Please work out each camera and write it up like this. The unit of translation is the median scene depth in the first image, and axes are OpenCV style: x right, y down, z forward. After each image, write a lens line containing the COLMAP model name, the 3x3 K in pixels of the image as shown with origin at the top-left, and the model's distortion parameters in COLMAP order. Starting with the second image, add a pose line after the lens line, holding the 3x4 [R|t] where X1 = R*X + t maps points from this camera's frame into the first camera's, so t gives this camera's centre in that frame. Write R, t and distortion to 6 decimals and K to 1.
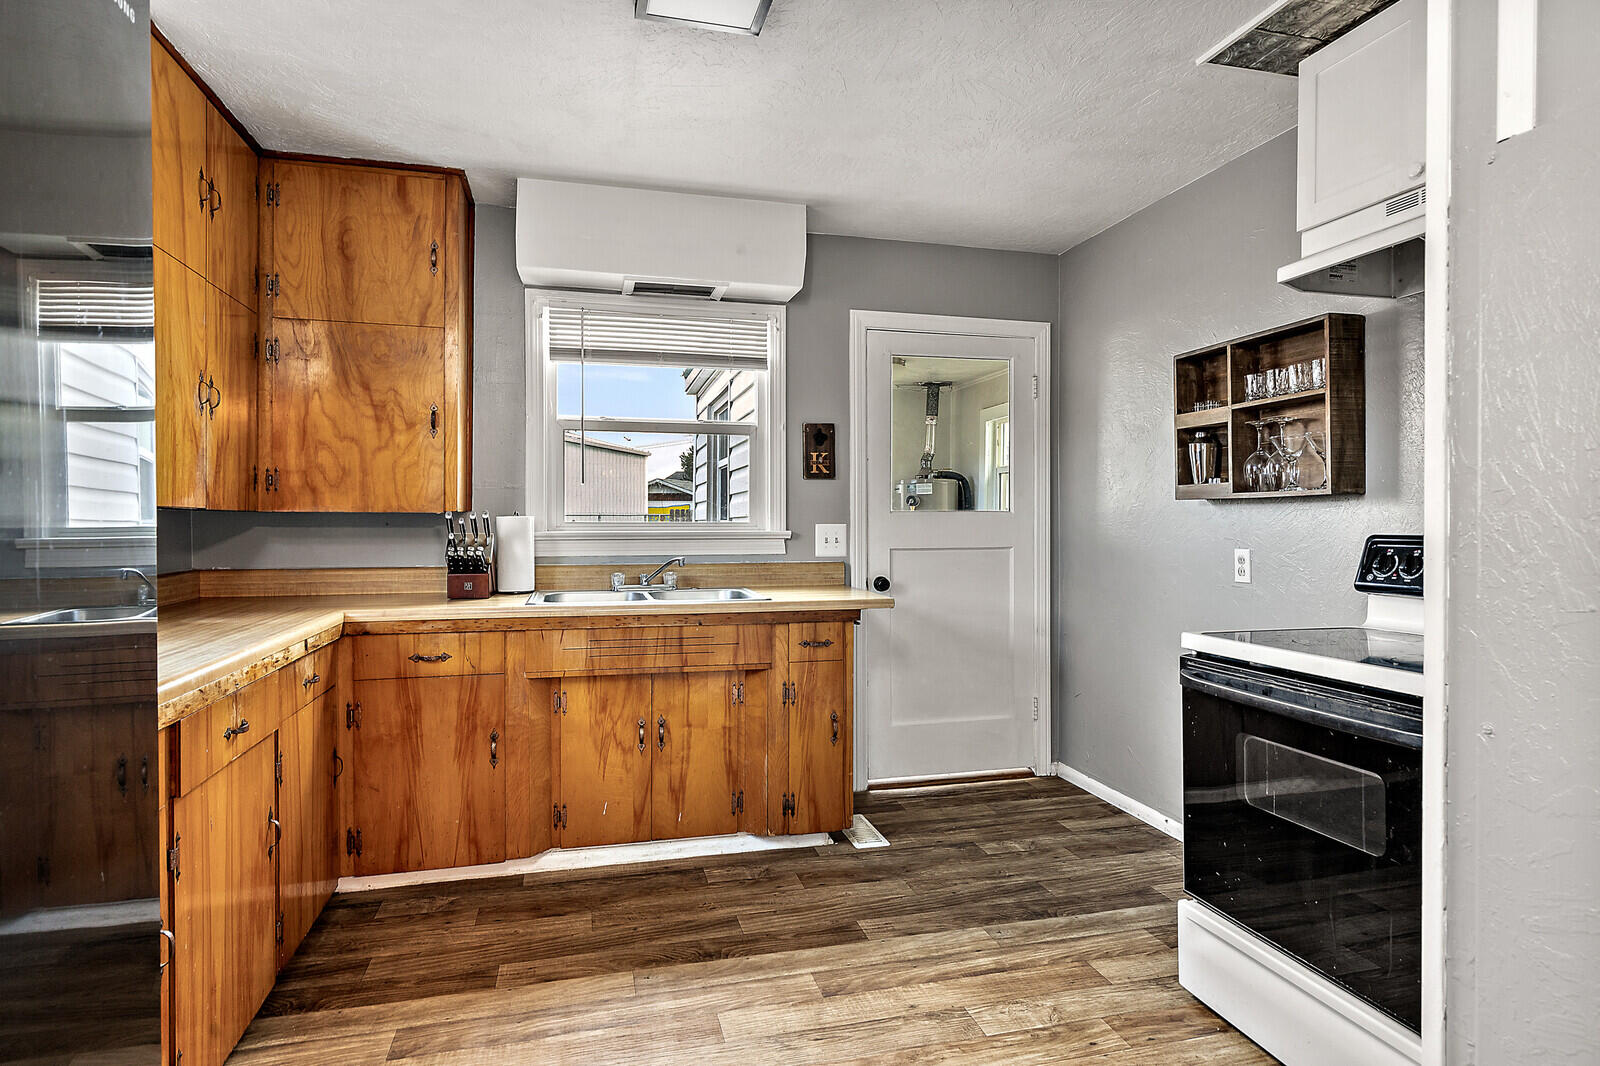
lens RADIAL K [[871.8, 0, 800.0], [0, 871.8, 533.0], [0, 0, 1]] dist [-0.001549, -0.000090]
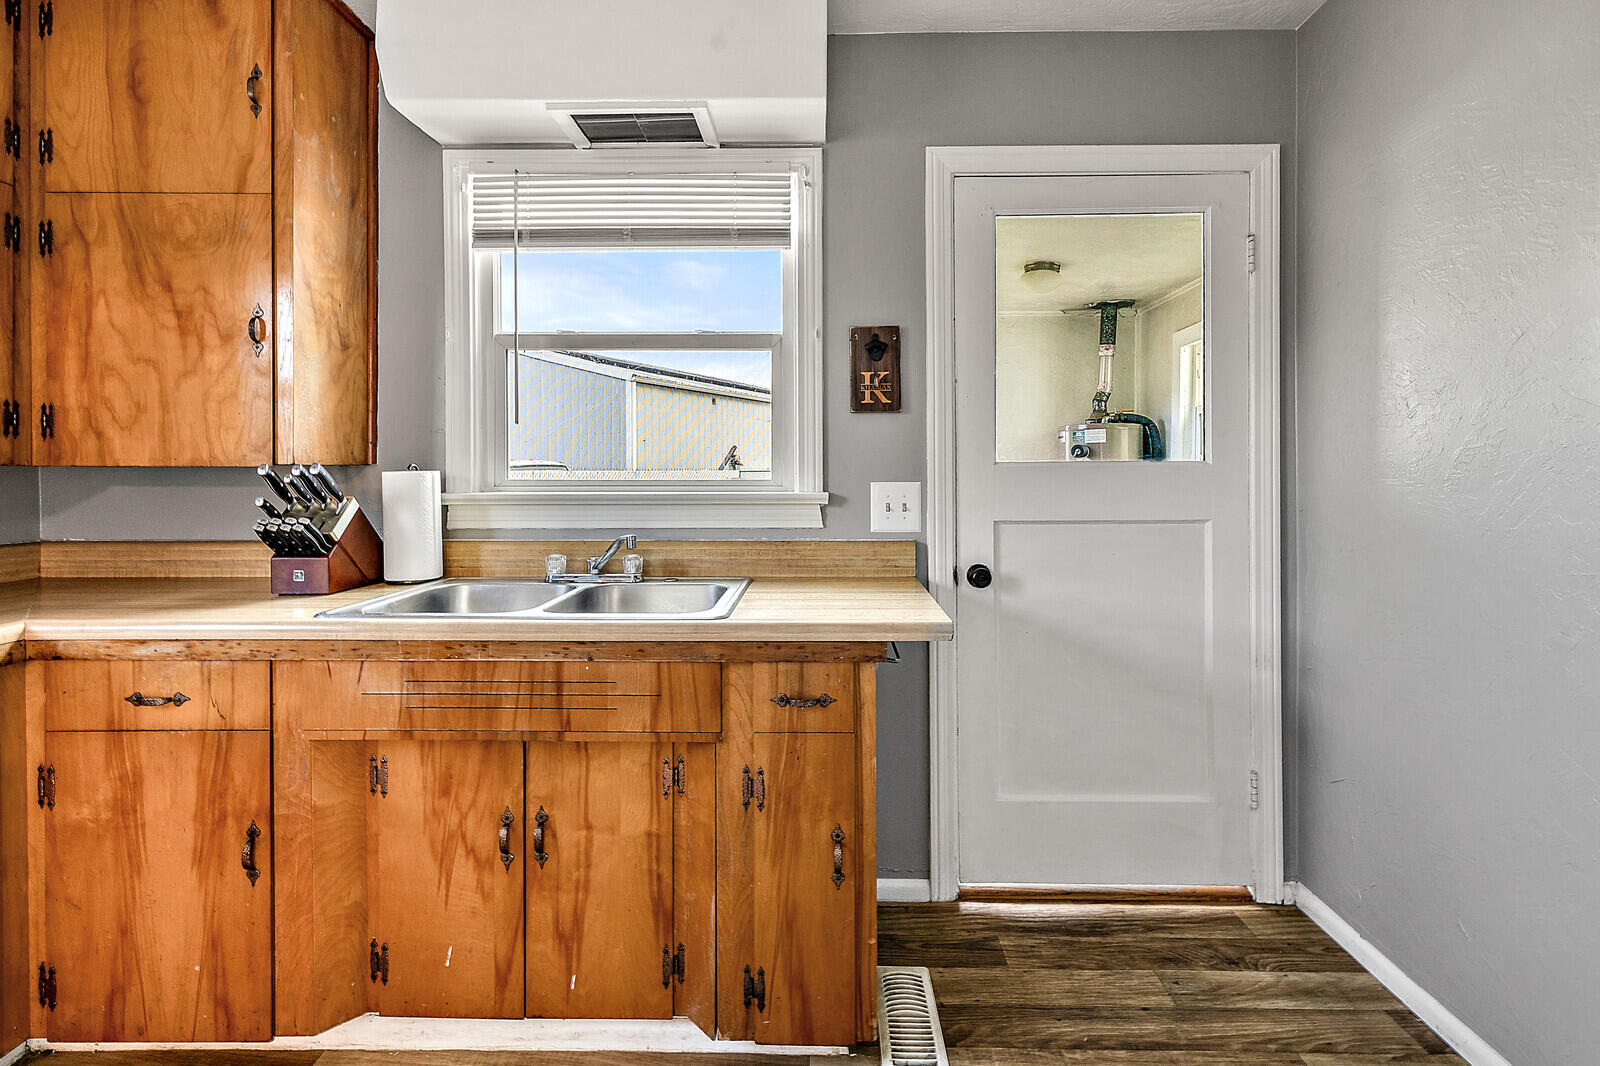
lens RADIAL K [[750.0, 0, 808.4], [0, 750.0, 479.0], [0, 0, 1]] dist [0.003429, 0.000237]
pose [[0.963087, -0.000519, -0.269190, 0.150173], [-0.002096, 0.999953, -0.009425, -0.008735], [0.269182, 0.009641, 0.963041, 0.547737]]
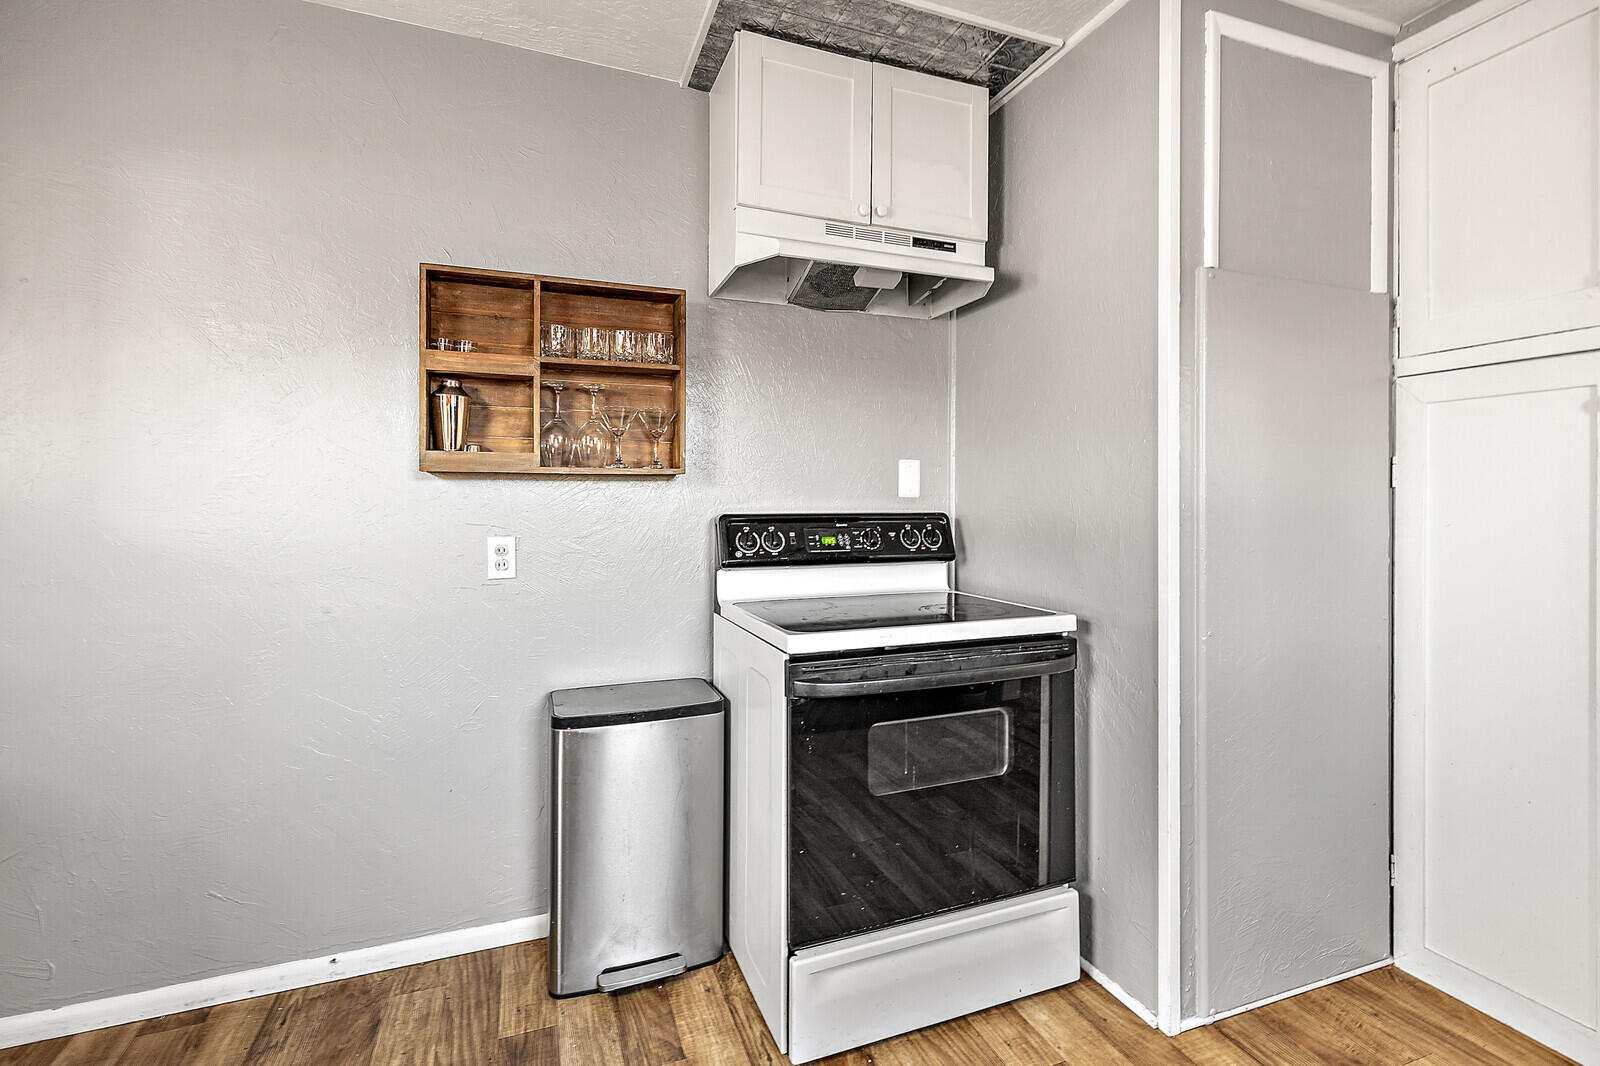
lens RADIAL K [[728.5, 0, 808.8], [0, 728.5, 497.2], [0, 0, 1]] dist [0.002778, 0.000407]
pose [[-0.120339, 0.003022, 0.992728, -0.179891], [0.013277, 0.999911, -0.001434, -0.012380], [-0.992644, 0.013007, -0.120369, 0.765020]]
